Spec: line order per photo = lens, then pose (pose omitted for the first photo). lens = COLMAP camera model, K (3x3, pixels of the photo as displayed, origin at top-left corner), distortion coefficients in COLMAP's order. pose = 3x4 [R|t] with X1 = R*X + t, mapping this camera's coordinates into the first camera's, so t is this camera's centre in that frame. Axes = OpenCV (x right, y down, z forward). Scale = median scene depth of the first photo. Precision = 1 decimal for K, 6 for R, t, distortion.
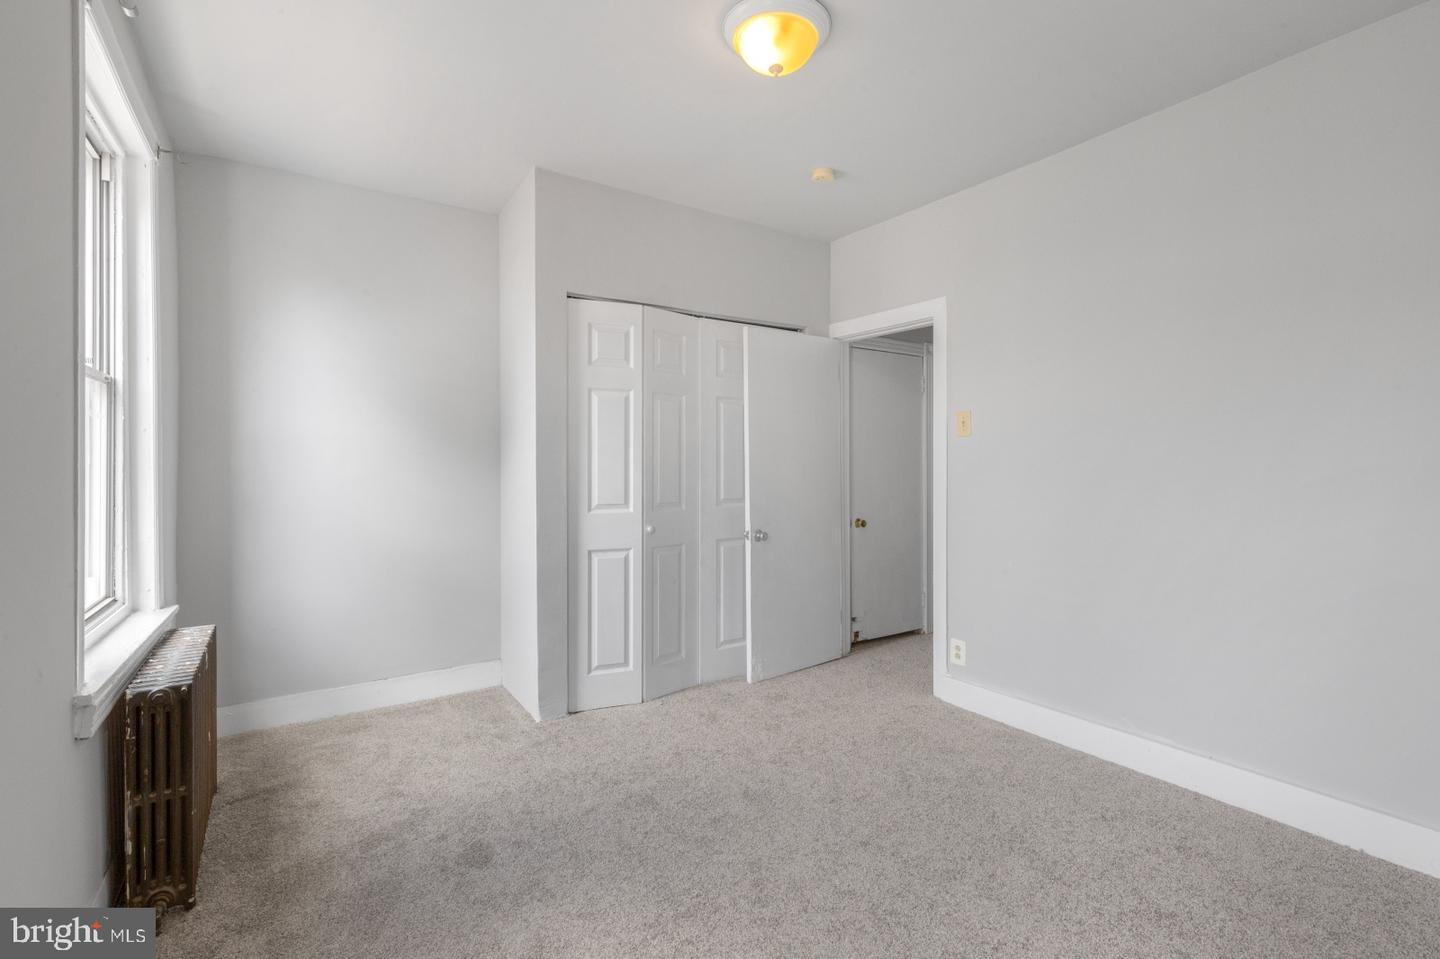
lens RADIAL K [[660.1, 0, 726.1], [0, 660.1, 470.7], [0, 0, 1]] dist [-0.000402, -0.002993]
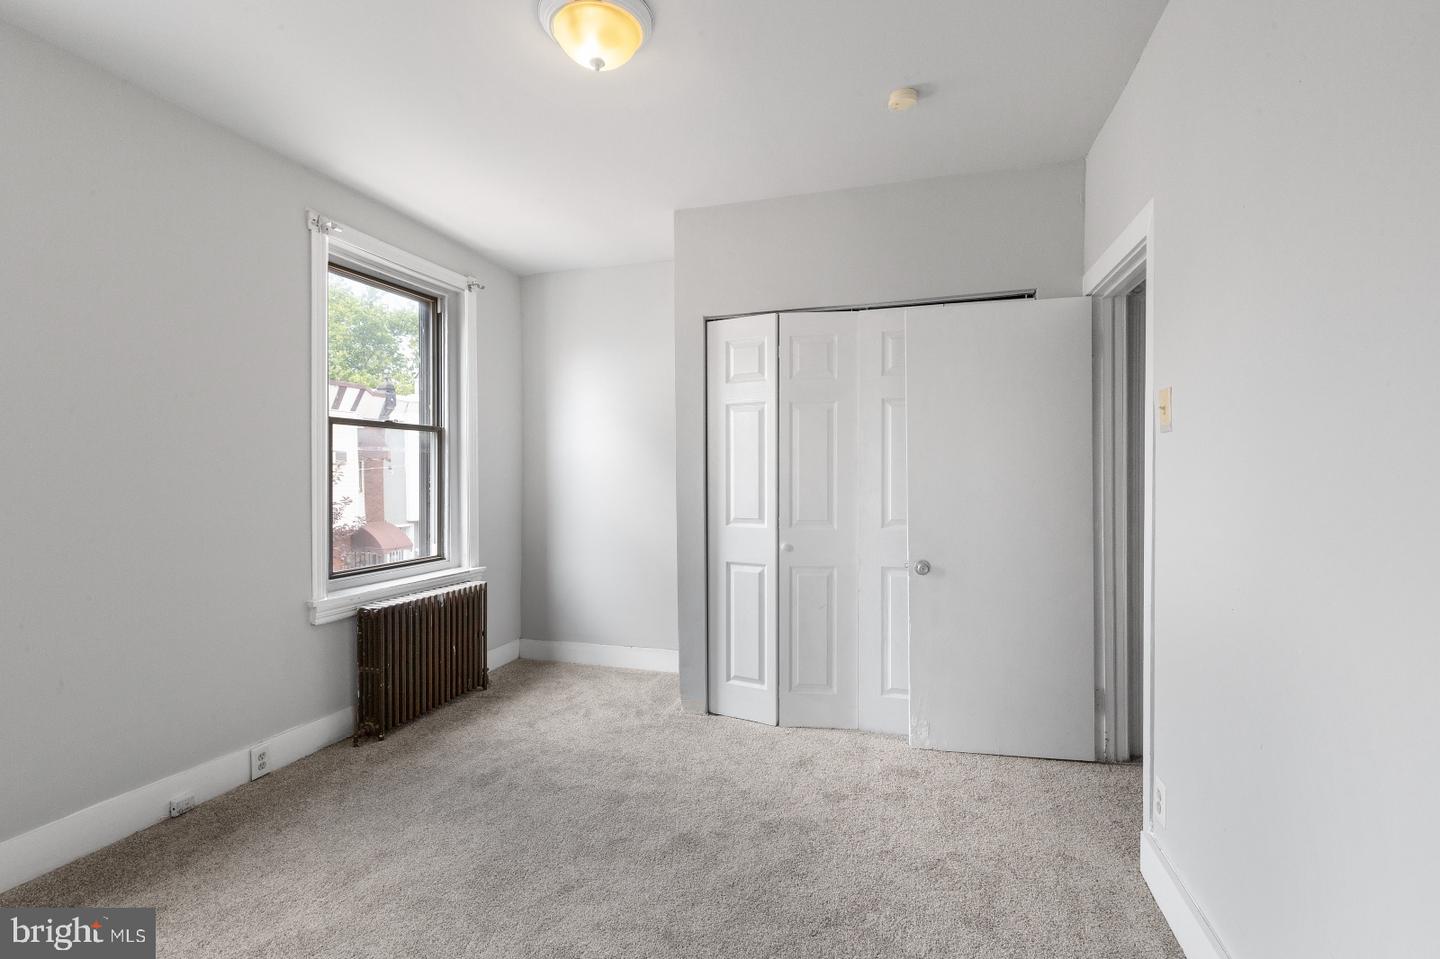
lens RADIAL K [[660.1, 0, 718.1], [0, 660.1, 480.1], [0, 0, 1]] dist [-0.000402, -0.002993]
pose [[0.623148, 0.007628, -0.782067, 0.589507], [-0.003615, 0.999970, 0.006873, -0.014330], [0.782096, -0.001456, 0.623157, 0.344180]]
